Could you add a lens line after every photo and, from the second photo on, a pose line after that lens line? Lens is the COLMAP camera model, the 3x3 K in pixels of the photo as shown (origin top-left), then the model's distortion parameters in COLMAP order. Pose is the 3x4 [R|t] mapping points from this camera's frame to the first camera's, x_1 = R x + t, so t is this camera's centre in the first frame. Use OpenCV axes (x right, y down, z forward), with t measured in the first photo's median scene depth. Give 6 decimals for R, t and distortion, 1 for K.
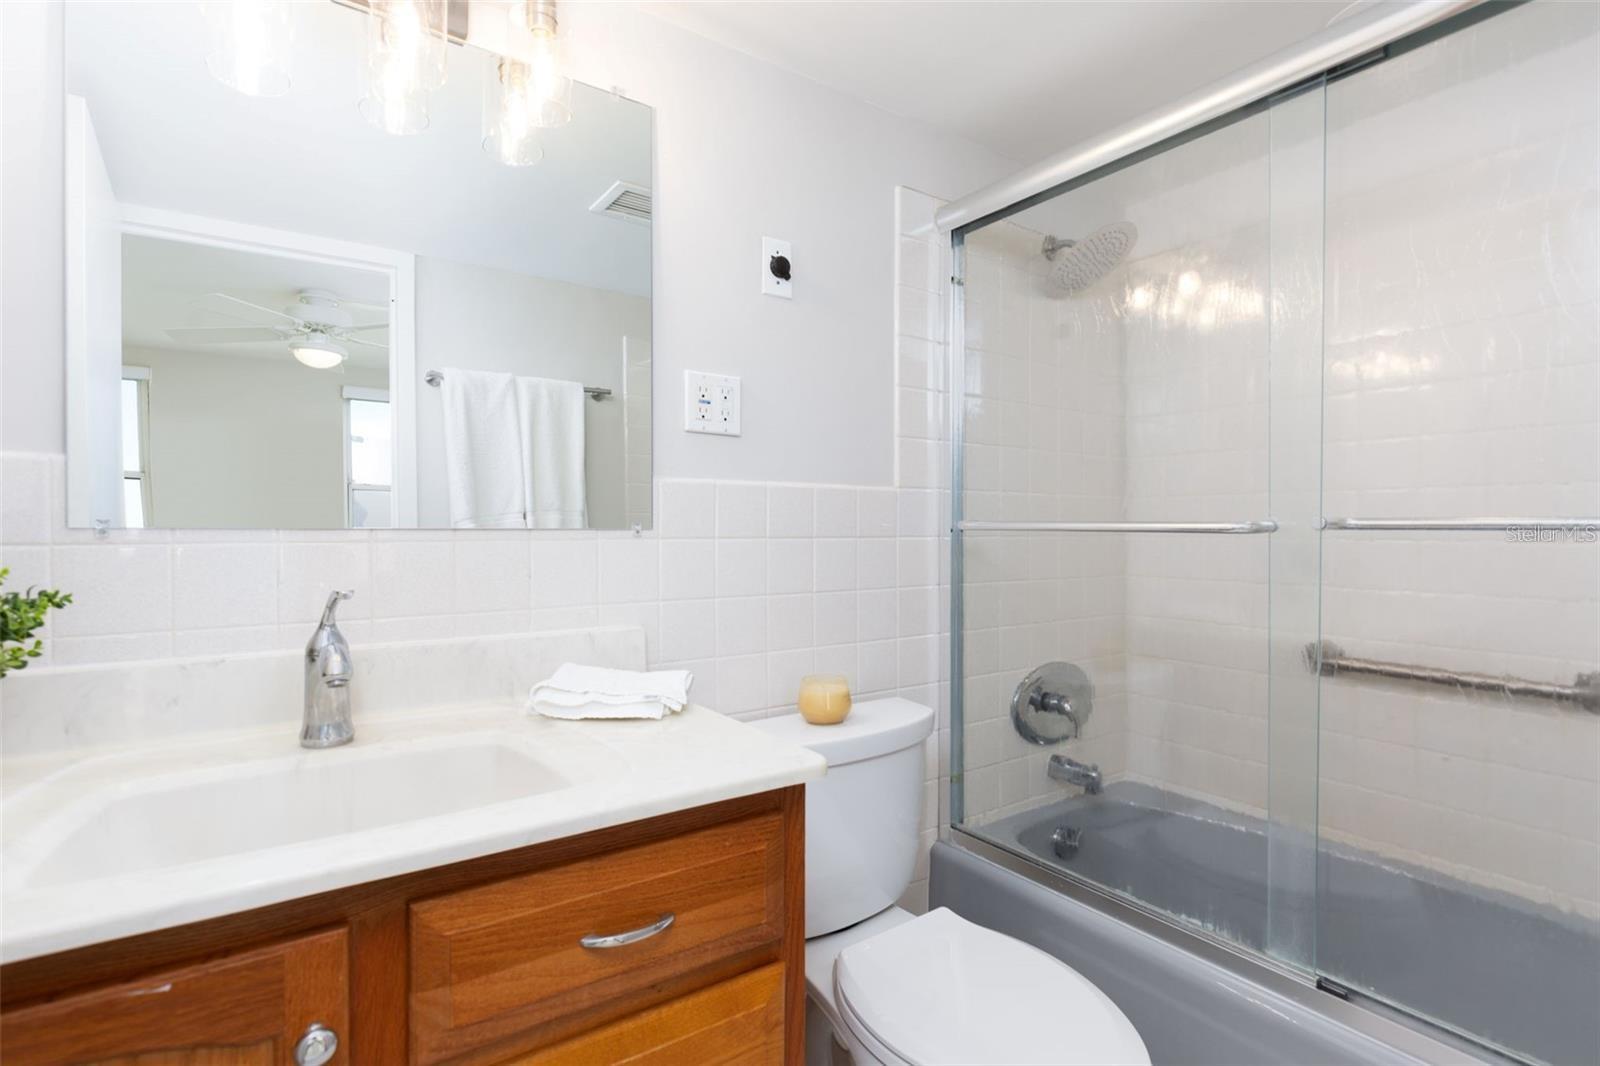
lens RADIAL K [[770.0, 0, 802.6], [0, 770.0, 536.9], [0, 0, 1]] dist [0.018902, -0.000011]
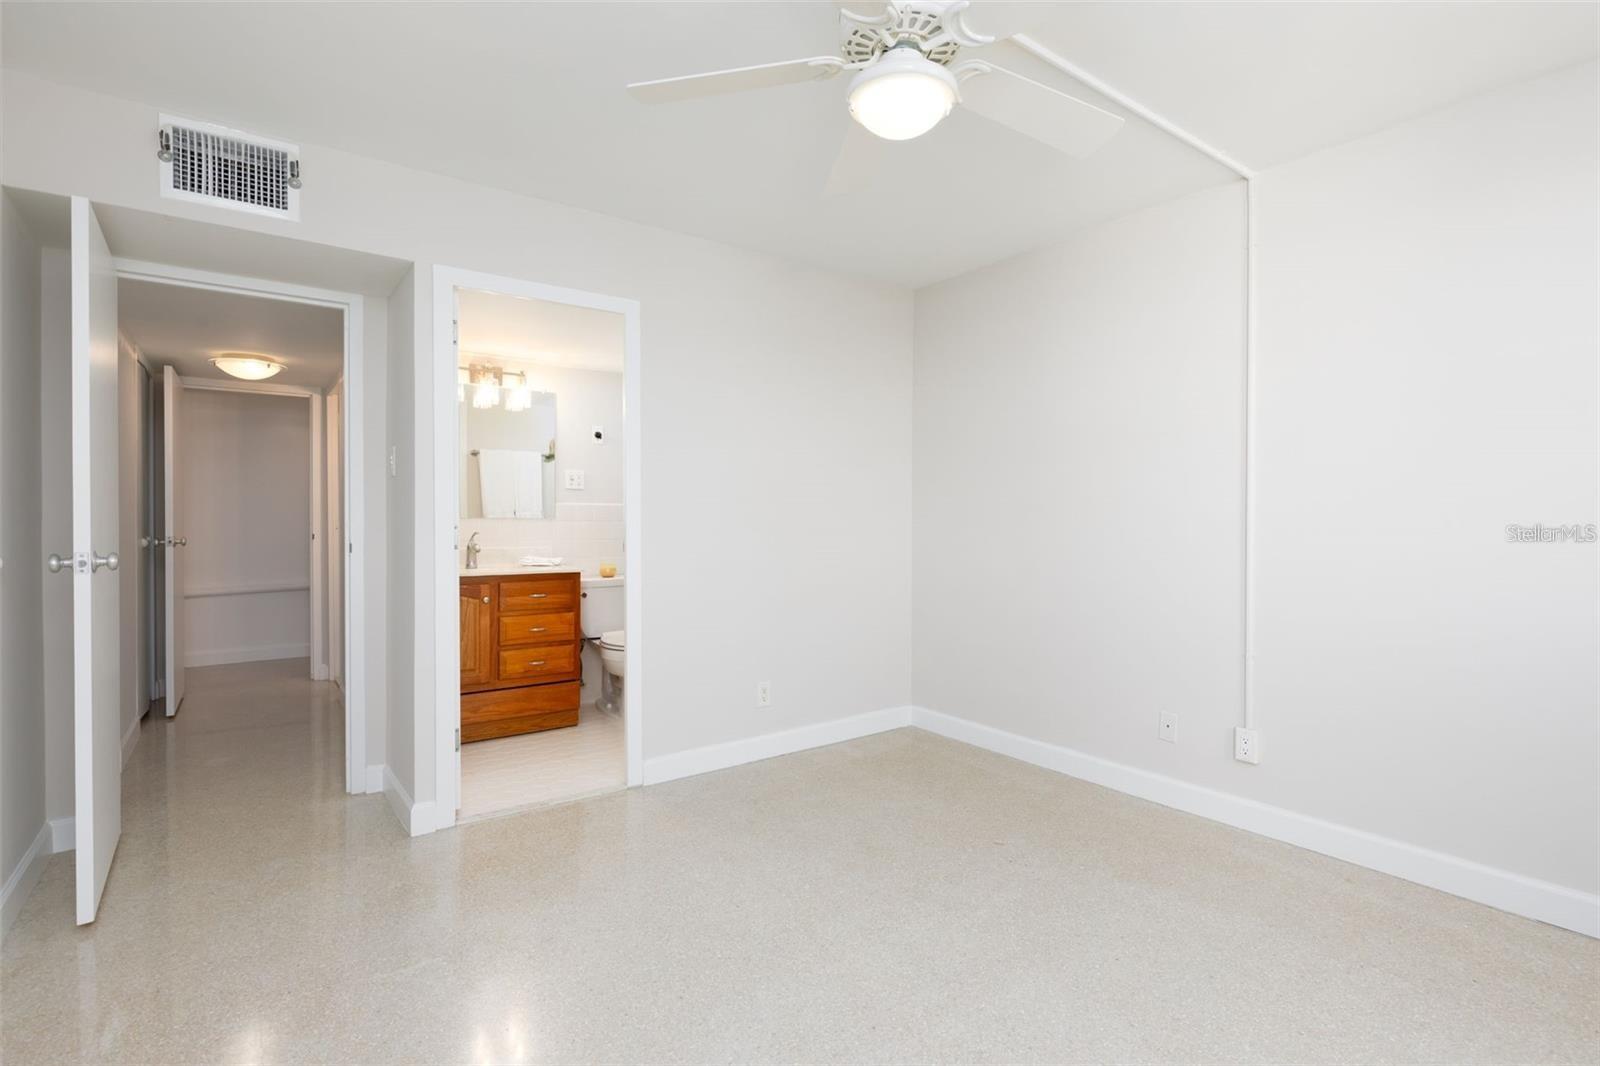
lens RADIAL K [[770.0, 0, 810.3], [0, 770.0, 536.0], [0, 0, 1]] dist [0.018902, -0.000011]
pose [[0.999705, 0.001268, 0.024239, 0.799771], [-0.001629, 0.999888, 0.014868, 0.012682], [-0.024217, -0.014903, 0.999596, -2.284673]]
